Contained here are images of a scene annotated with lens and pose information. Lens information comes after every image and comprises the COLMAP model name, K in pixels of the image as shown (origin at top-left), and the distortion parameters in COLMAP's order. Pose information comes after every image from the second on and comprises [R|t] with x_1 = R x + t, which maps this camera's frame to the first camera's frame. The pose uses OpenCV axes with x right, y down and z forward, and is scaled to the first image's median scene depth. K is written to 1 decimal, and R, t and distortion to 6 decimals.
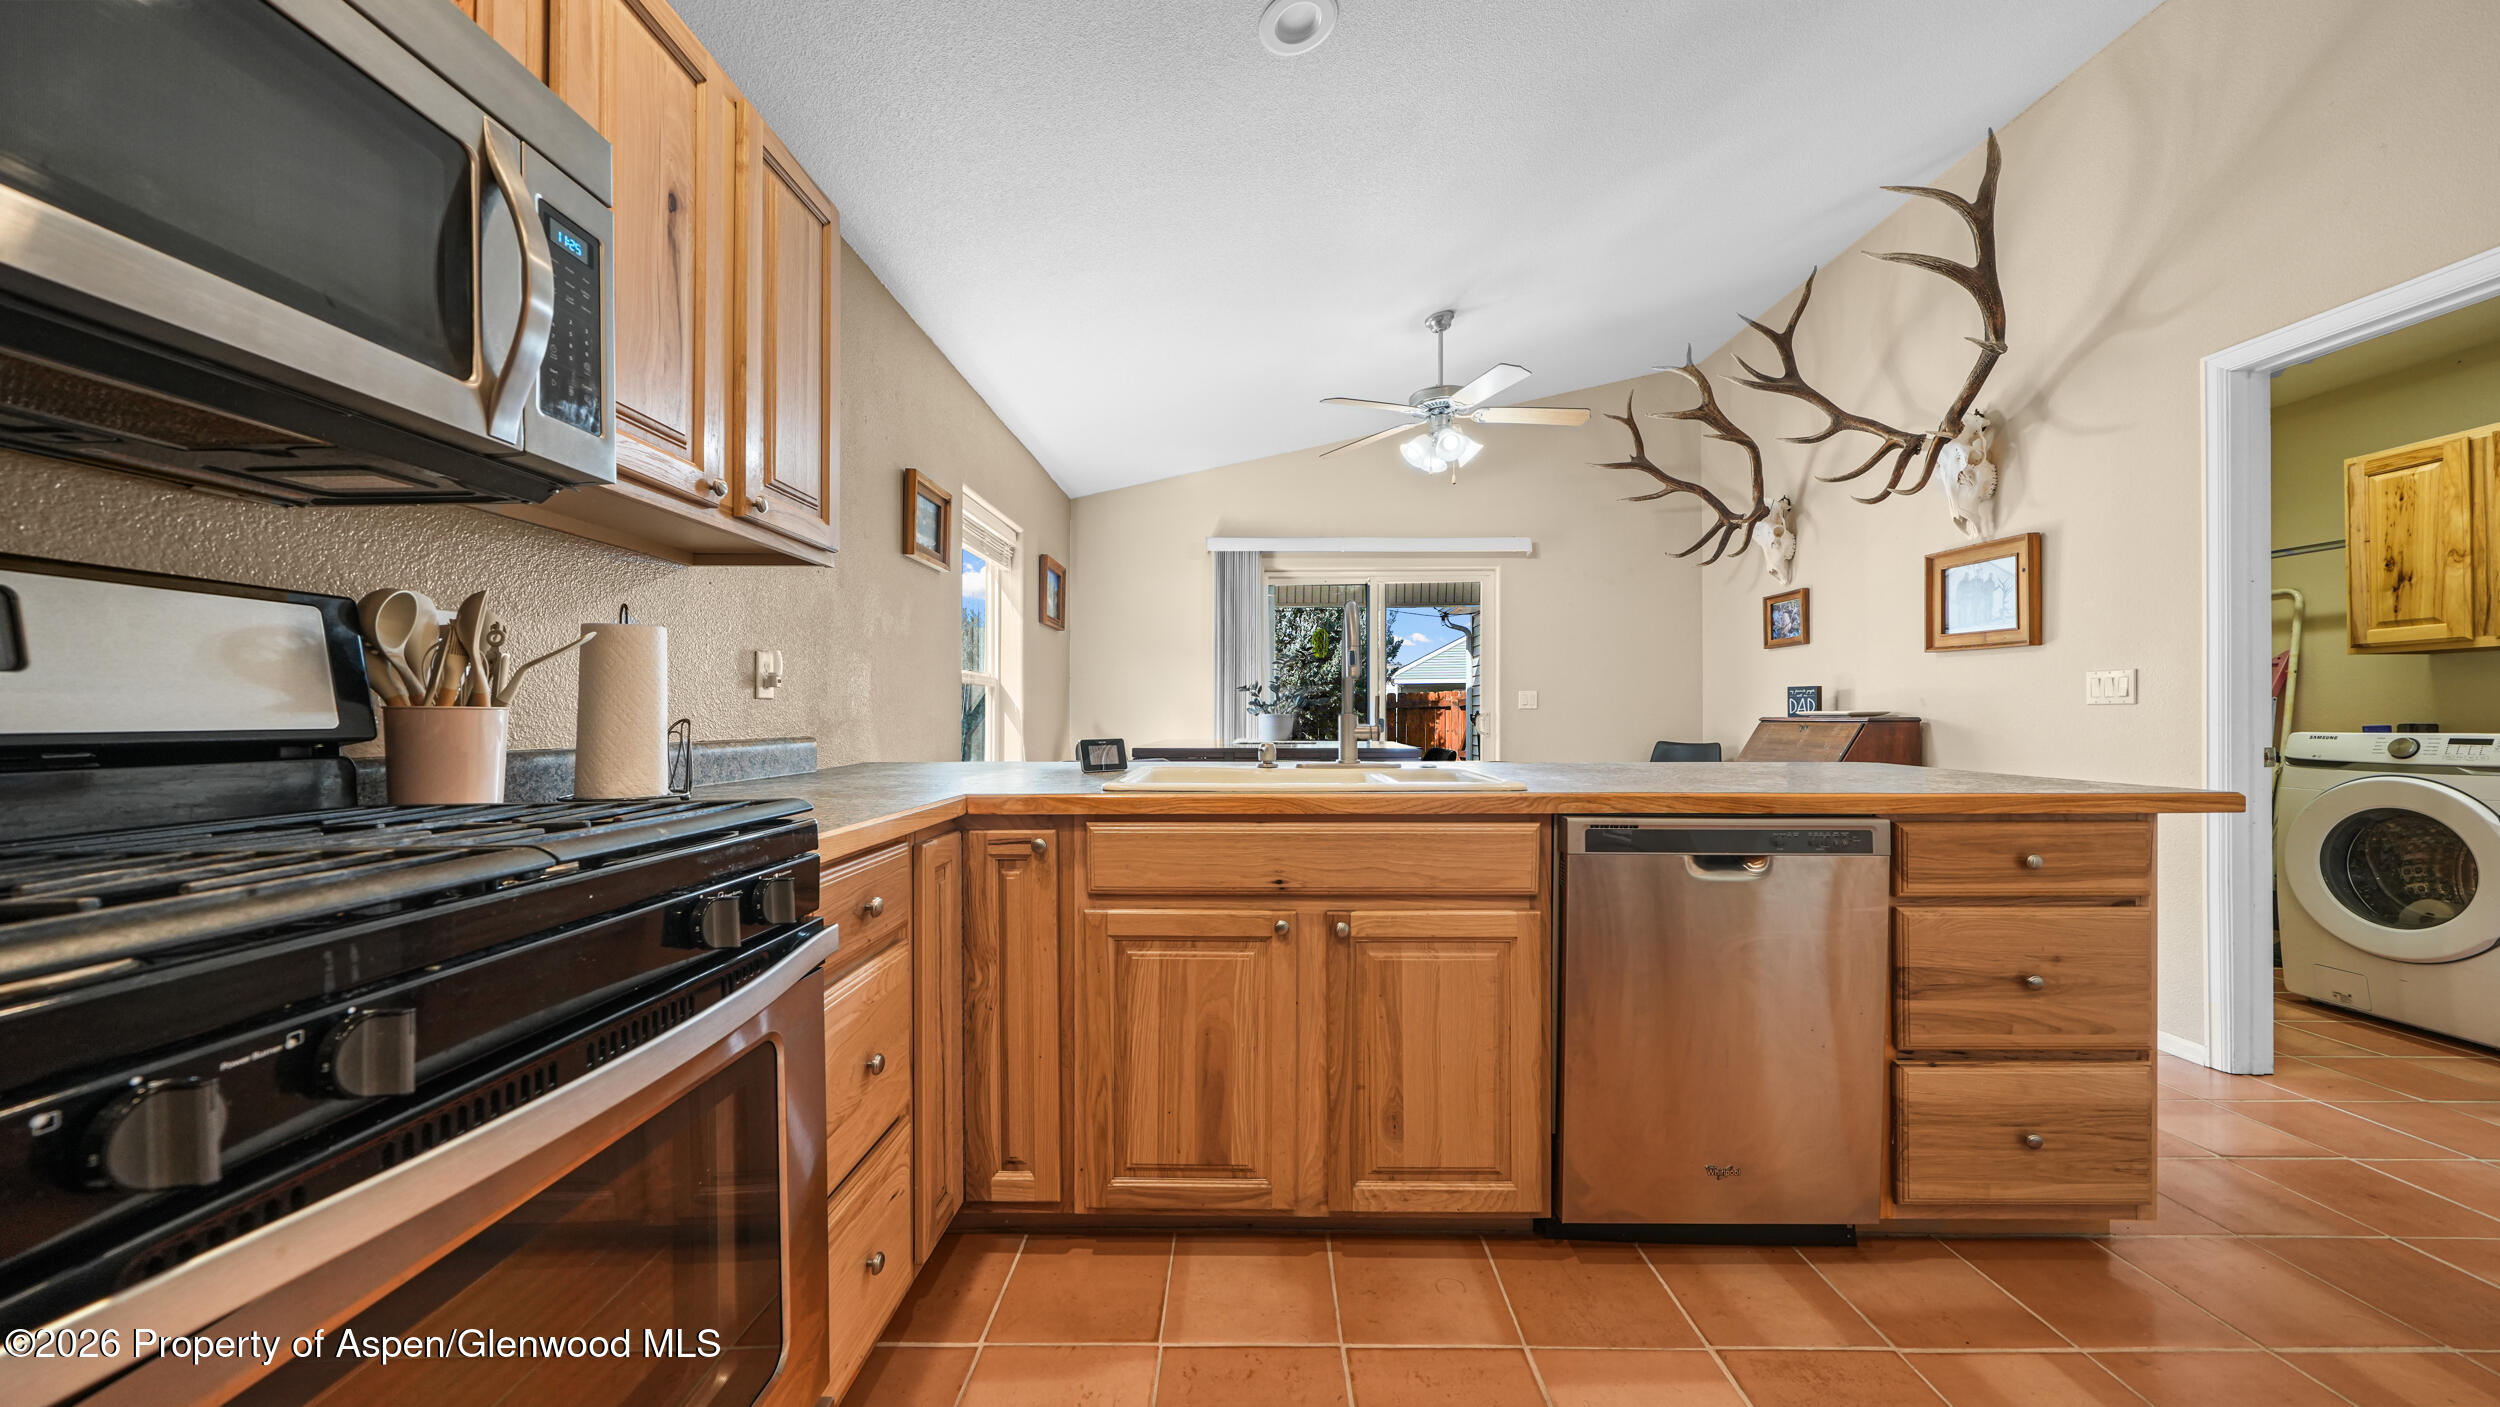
lens RADIAL K [[847.1, 0, 1241.0], [0, 847.1, 712.9], [0, 0, 1]] dist [-0.004953, 0.000030]
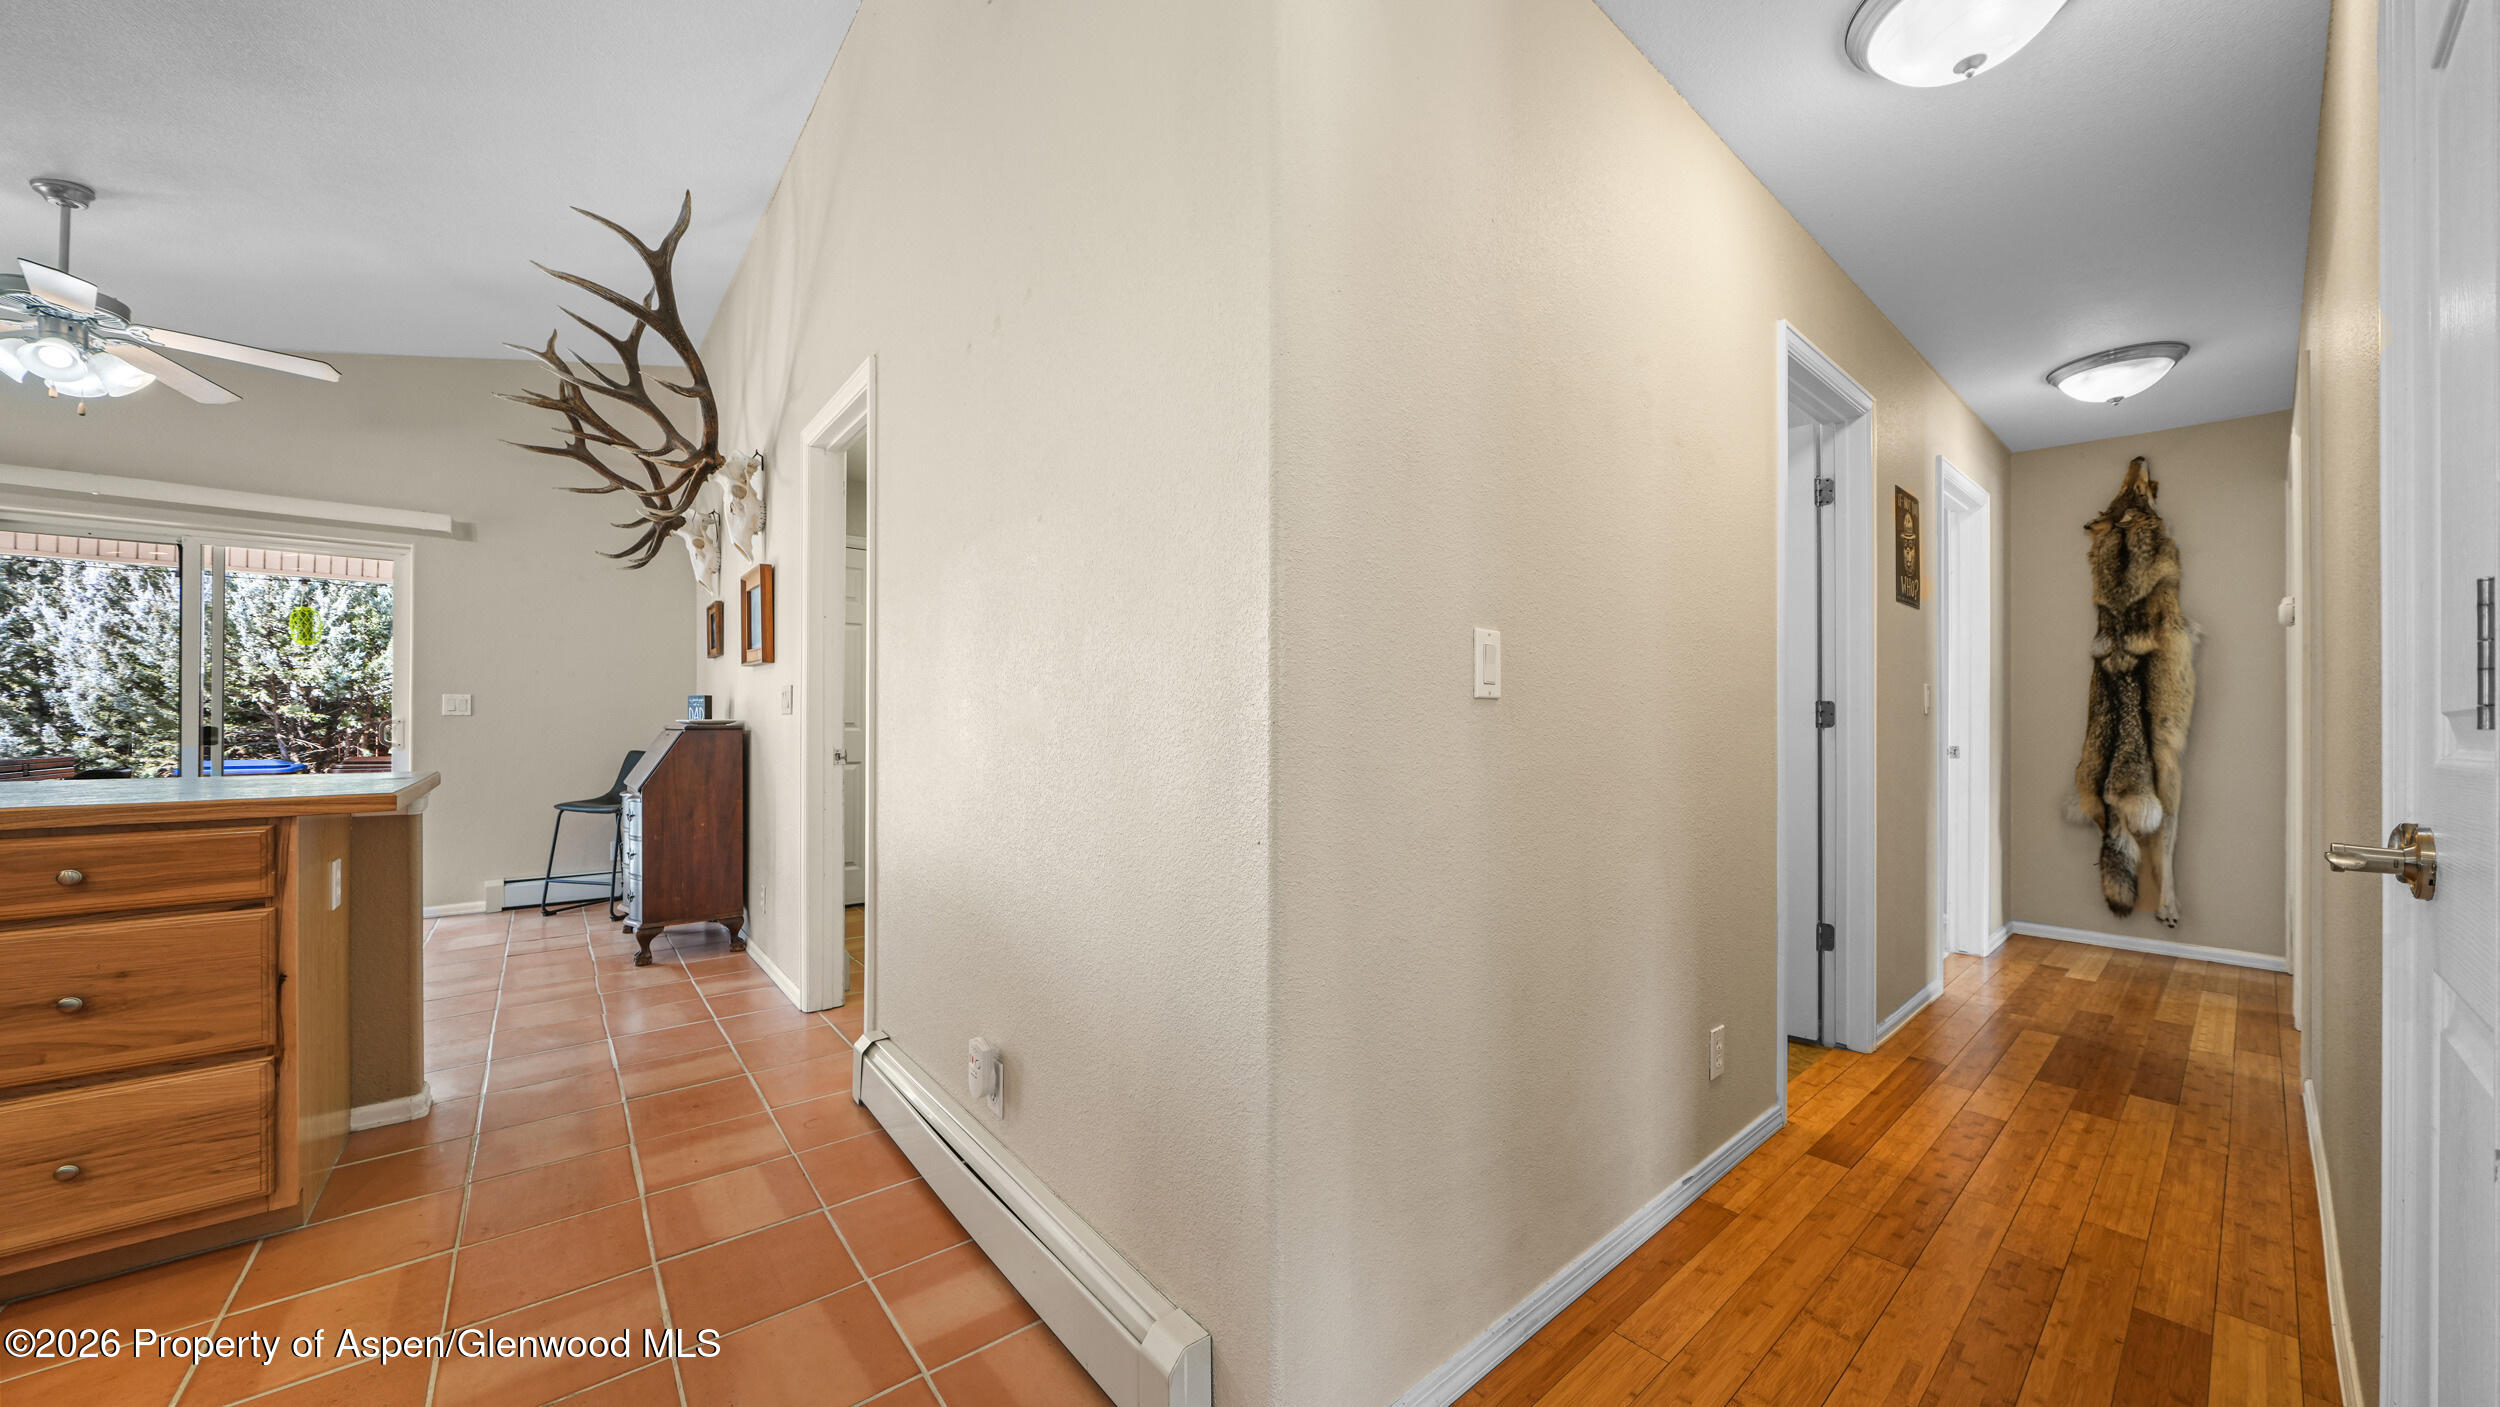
lens RADIAL K [[849.6, 0, 1244.2], [0, 849.6, 724.4], [0, 0, 1]] dist [-0.002507, -0.000040]
pose [[0.764722, 0.001221, 0.644359, 1.304340], [-0.003592, 0.999991, 0.002368, -0.002355], [-0.644350, -0.004126, 0.764720, -0.562628]]
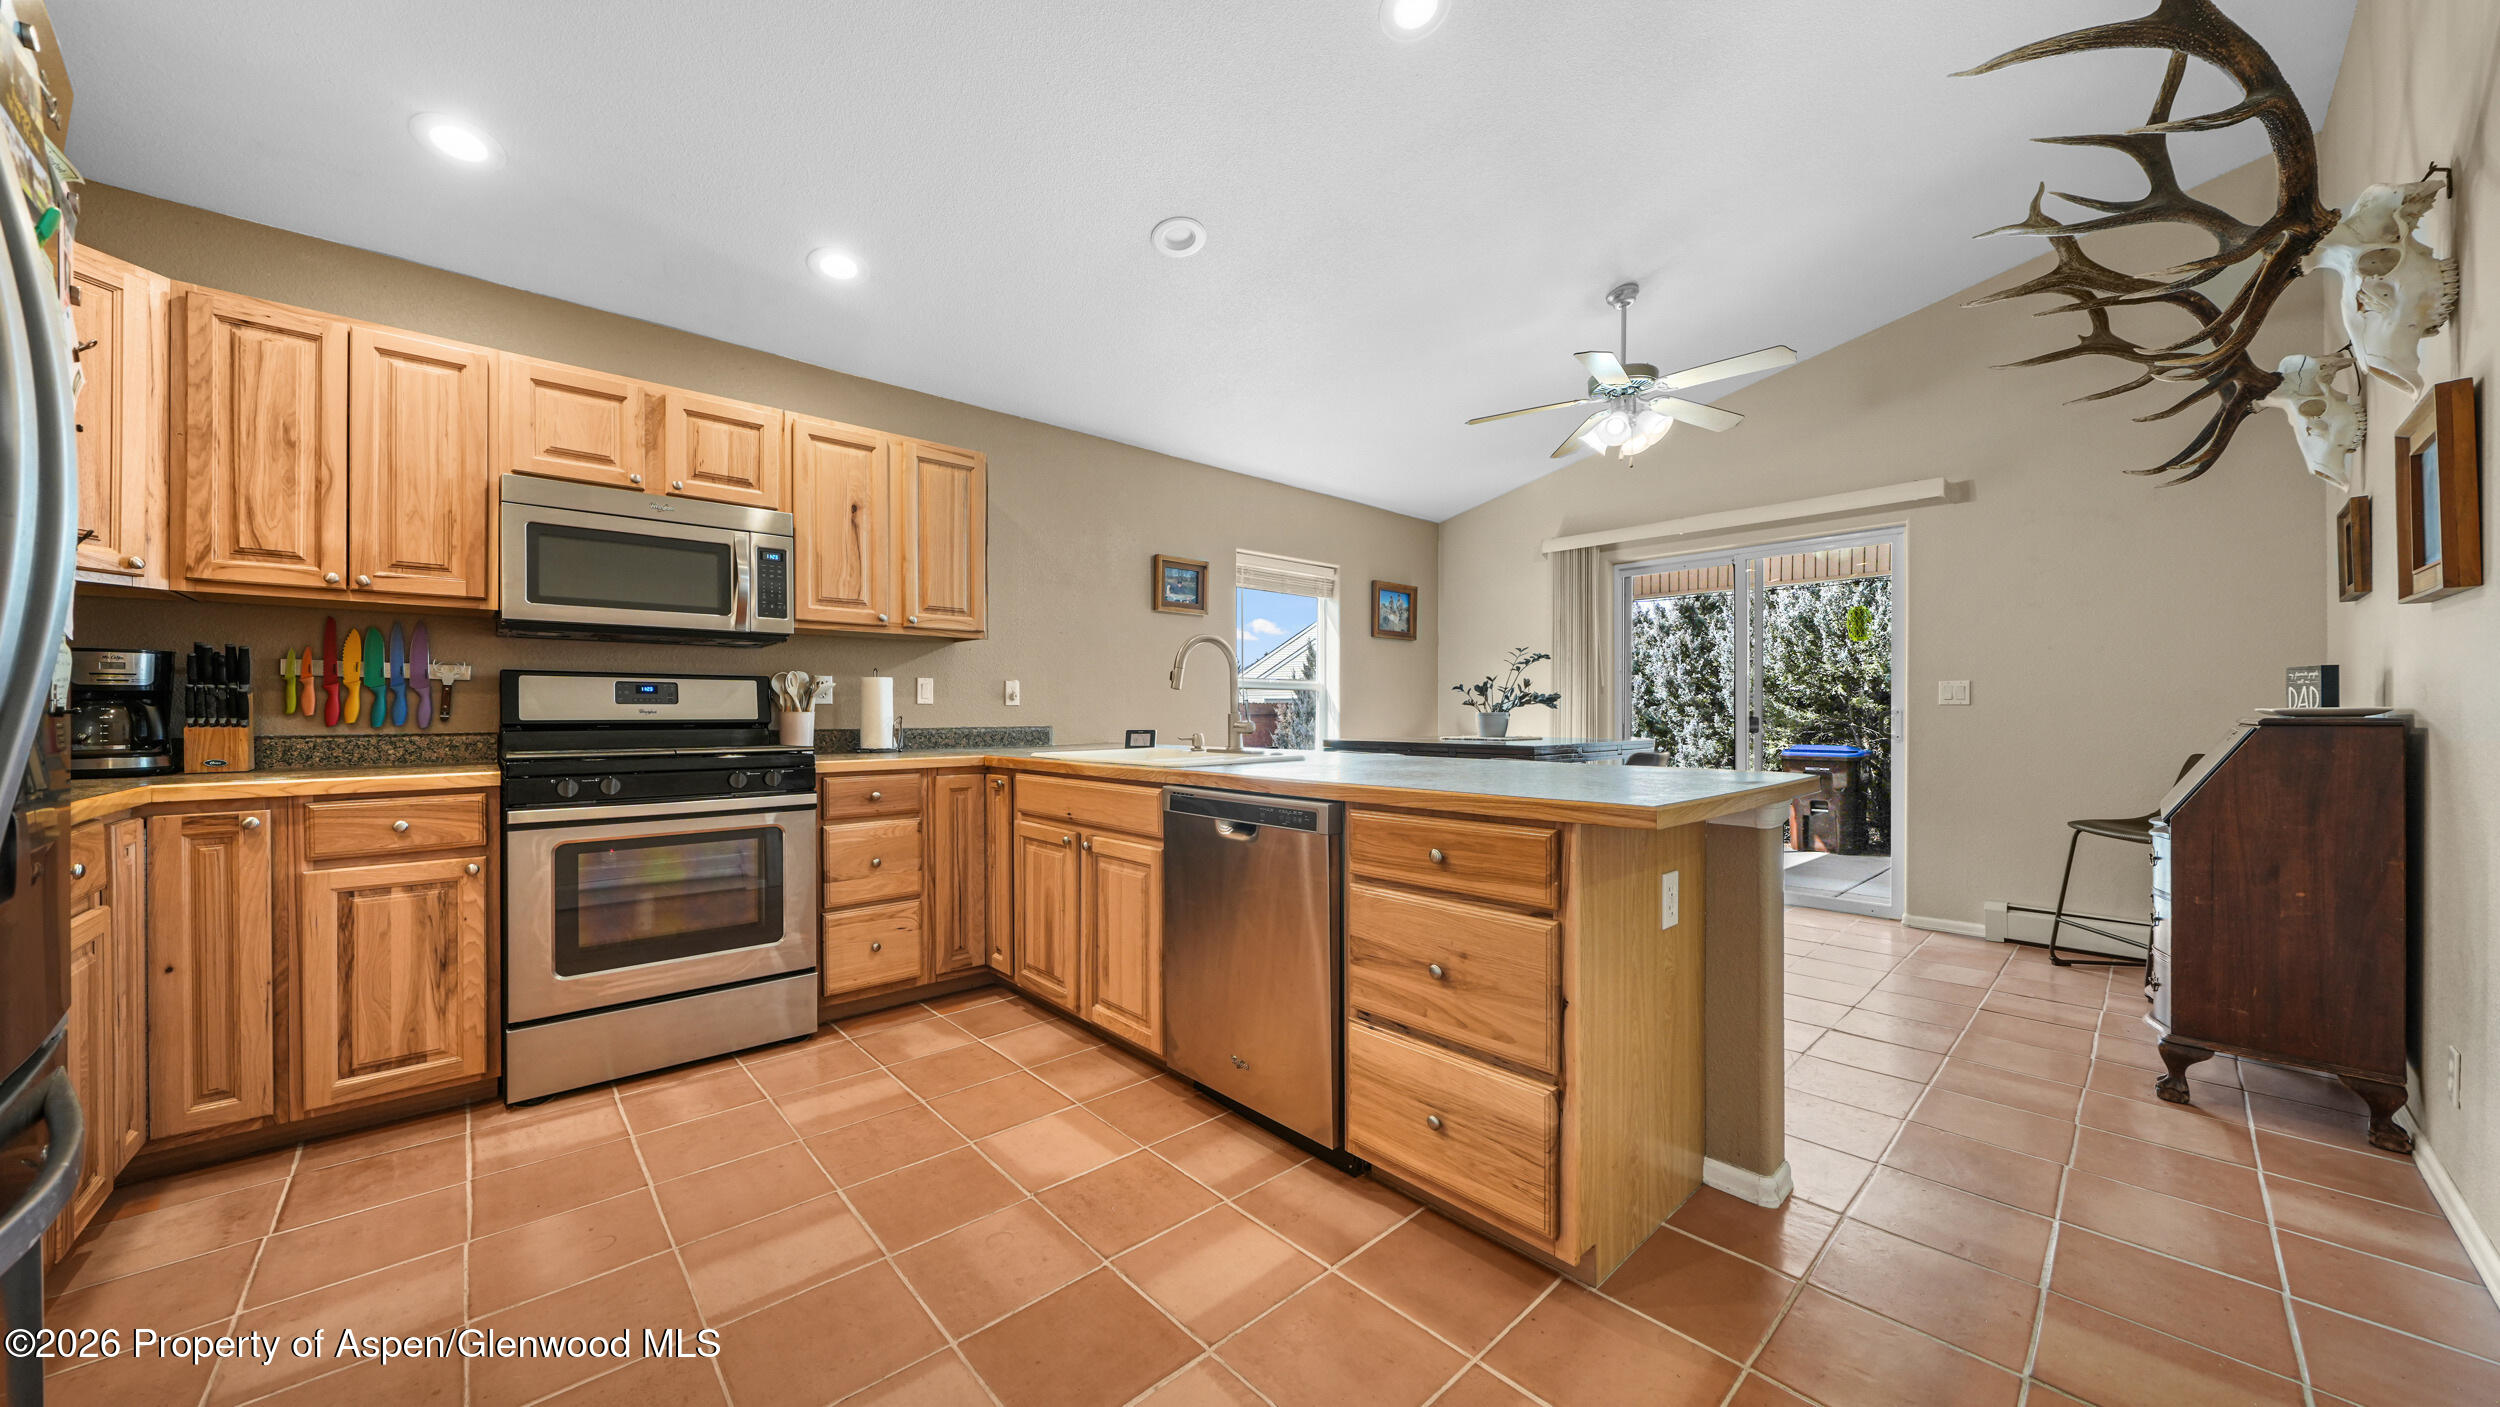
lens RADIAL K [[847.1, 0, 1241.0], [0, 847.1, 712.9], [0, 0, 1]] dist [-0.004953, 0.000030]
pose [[0.681234, -0.000187, -0.732066, 1.506513], [0.002853, 0.999993, 0.002399, -0.004405], [0.732060, -0.003723, 0.681230, 0.104998]]
